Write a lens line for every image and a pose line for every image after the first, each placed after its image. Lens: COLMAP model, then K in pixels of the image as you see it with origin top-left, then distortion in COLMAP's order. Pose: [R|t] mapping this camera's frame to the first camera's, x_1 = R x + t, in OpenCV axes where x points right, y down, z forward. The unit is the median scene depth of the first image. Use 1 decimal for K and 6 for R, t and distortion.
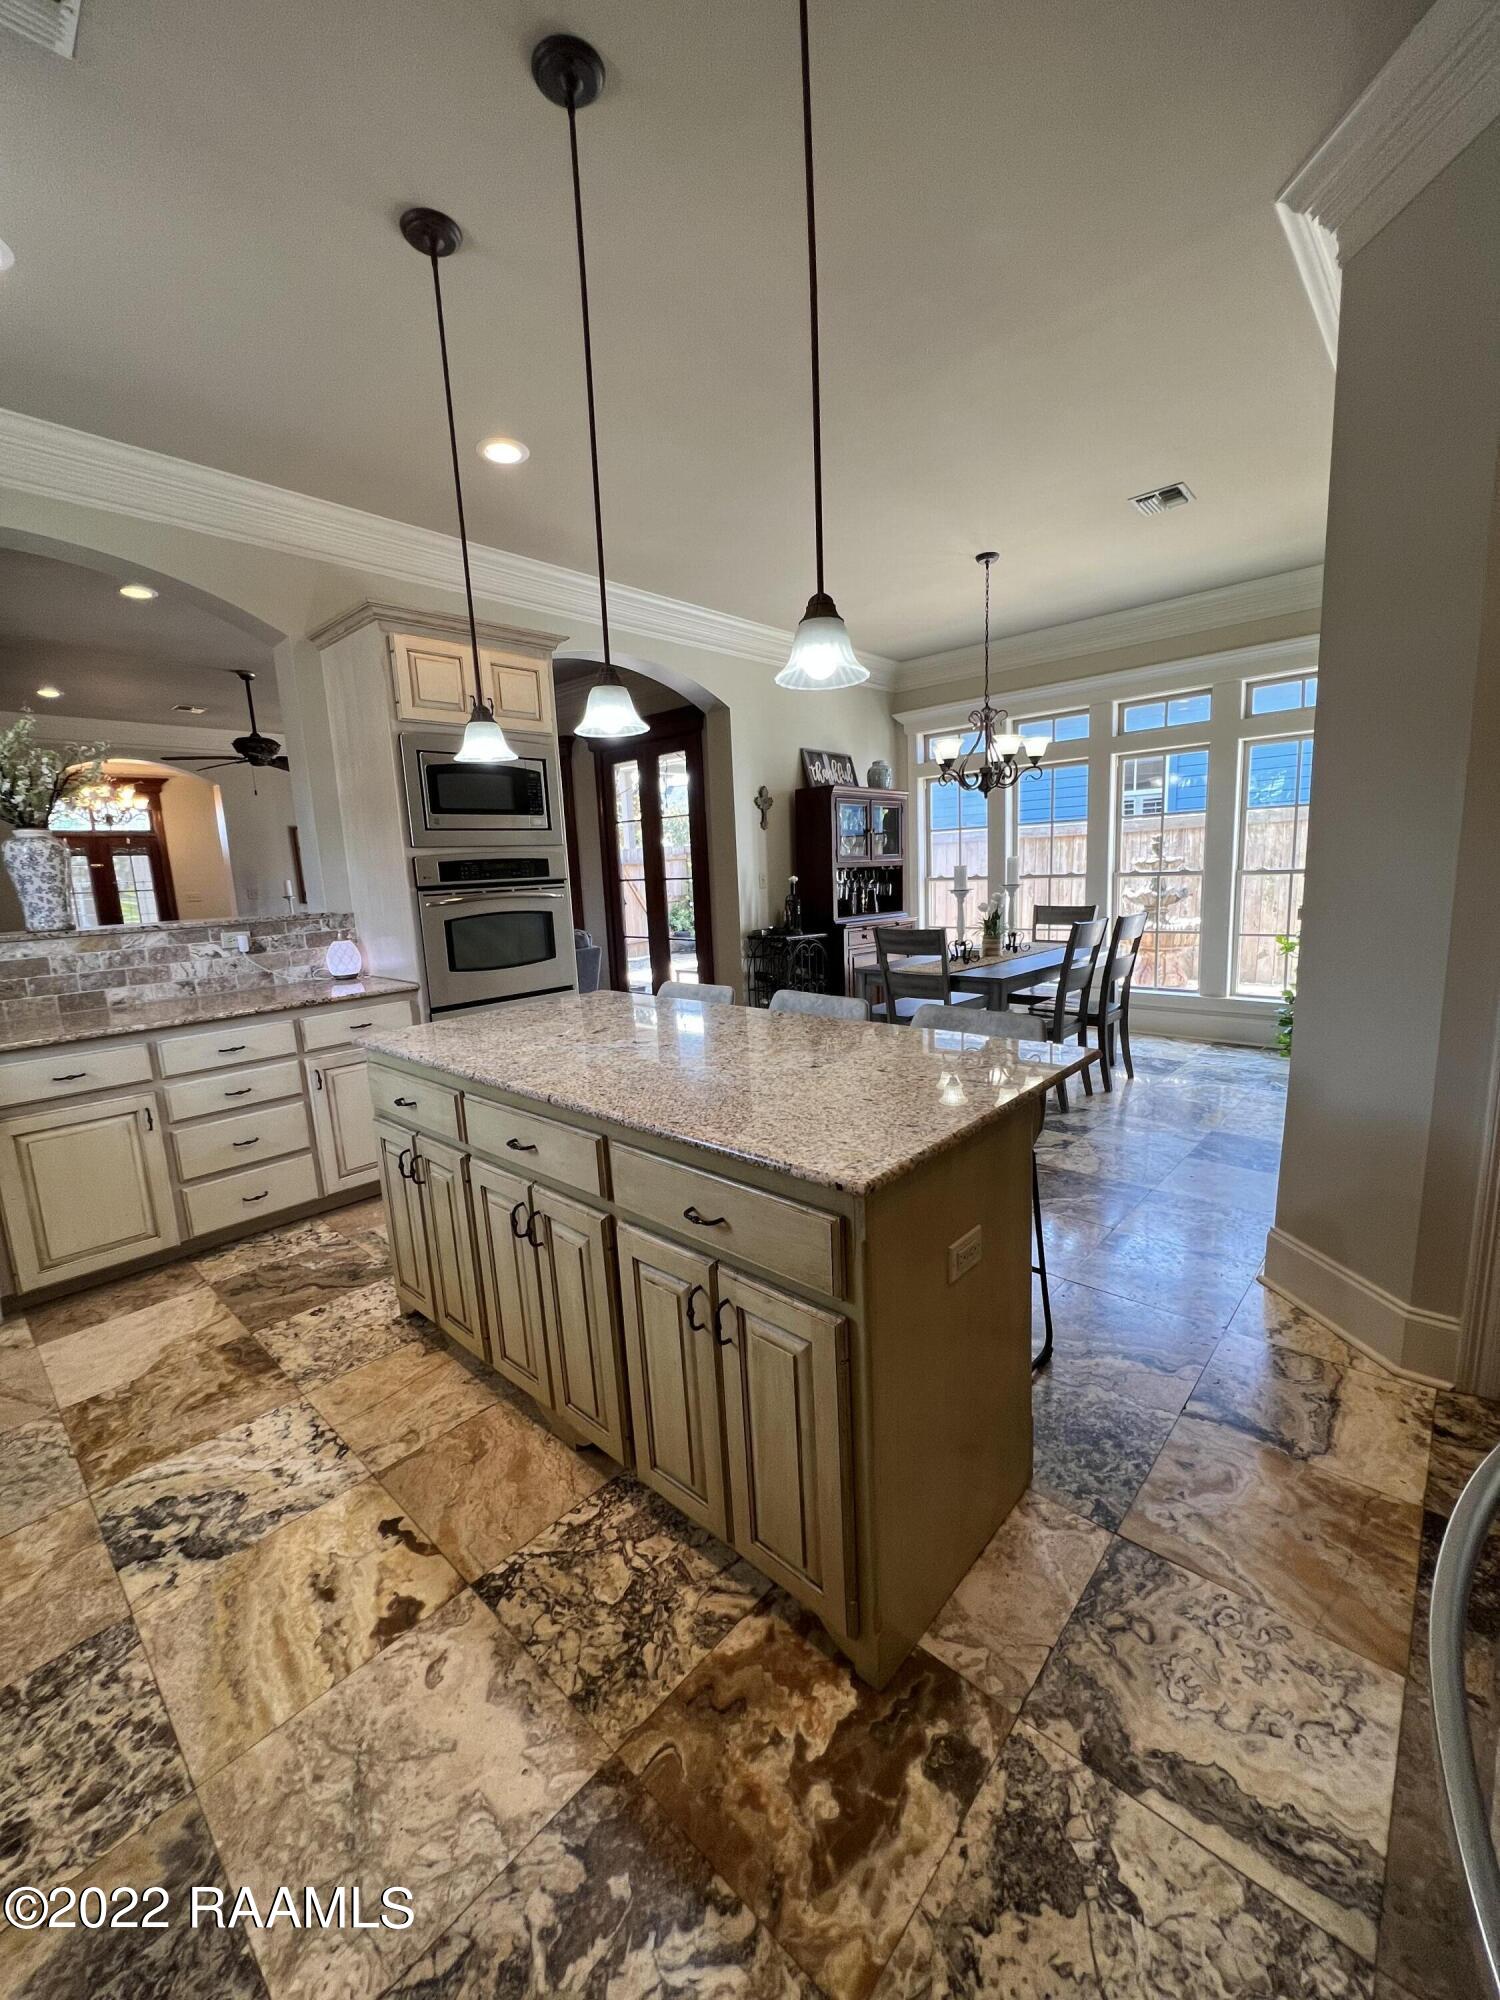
lens RADIAL K [[797.9, 0, 753.6], [0, 797.9, 996.0], [0, 0, 1]] dist [-0.001690, 0.000509]
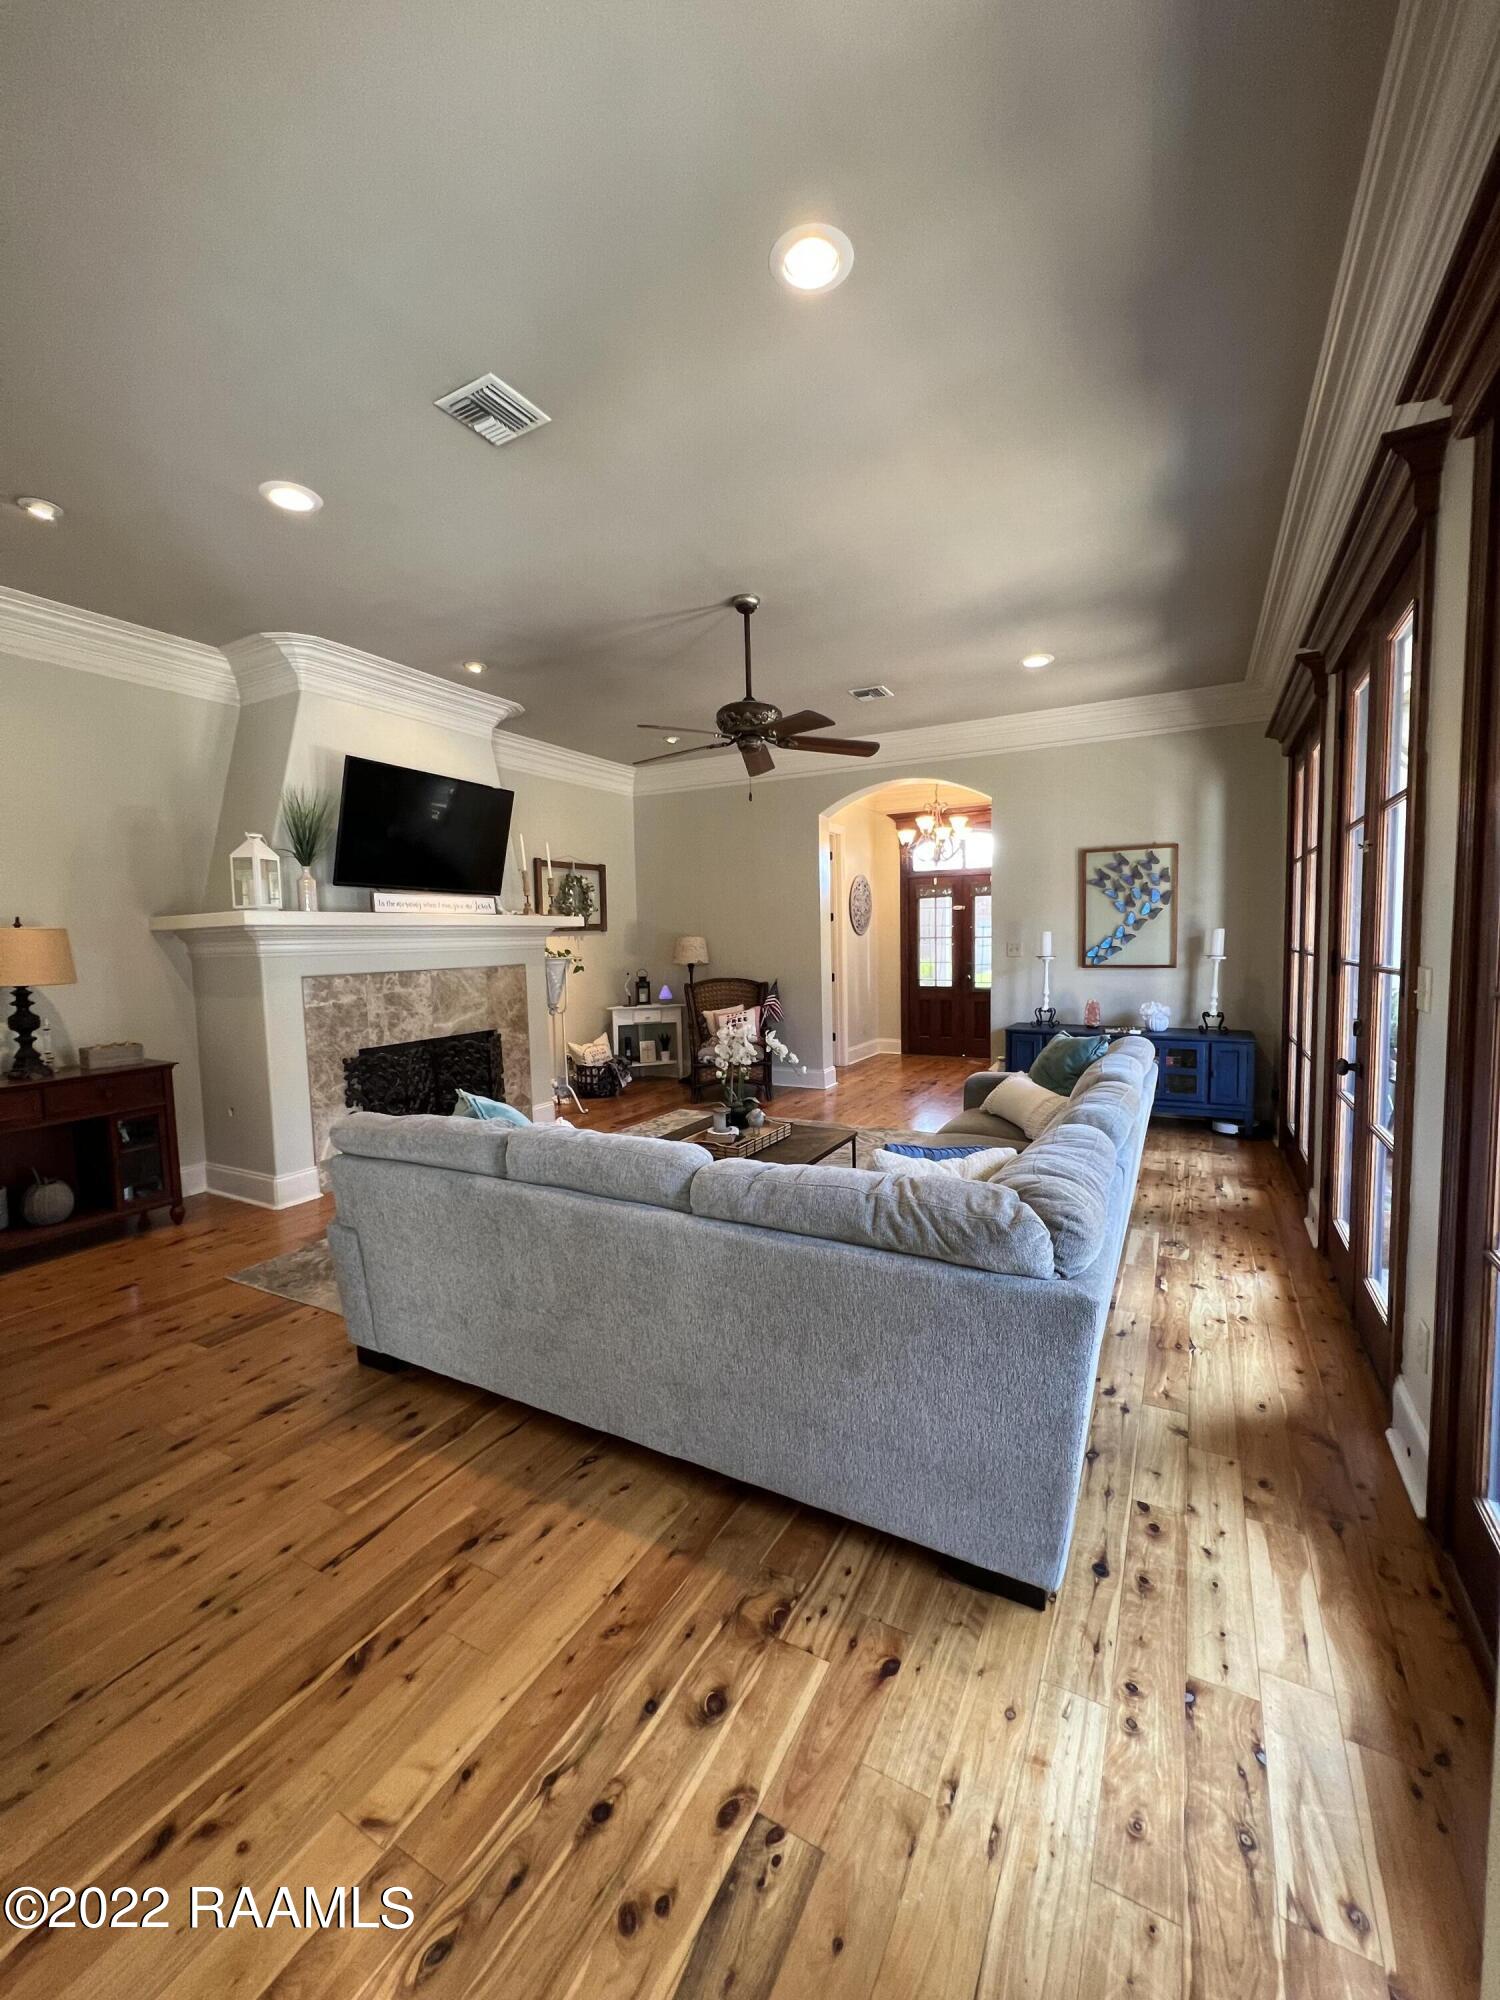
lens RADIAL K [[797.9, 0, 750.7], [0, 797.9, 998.1], [0, 0, 1]] dist [-0.001690, 0.000509]
pose [[0.240061, 0.110945, -0.964397, -0.060054], [-0.150687, 0.985665, 0.075882, -0.571551], [0.958991, 0.127106, 0.253338, 3.334889]]
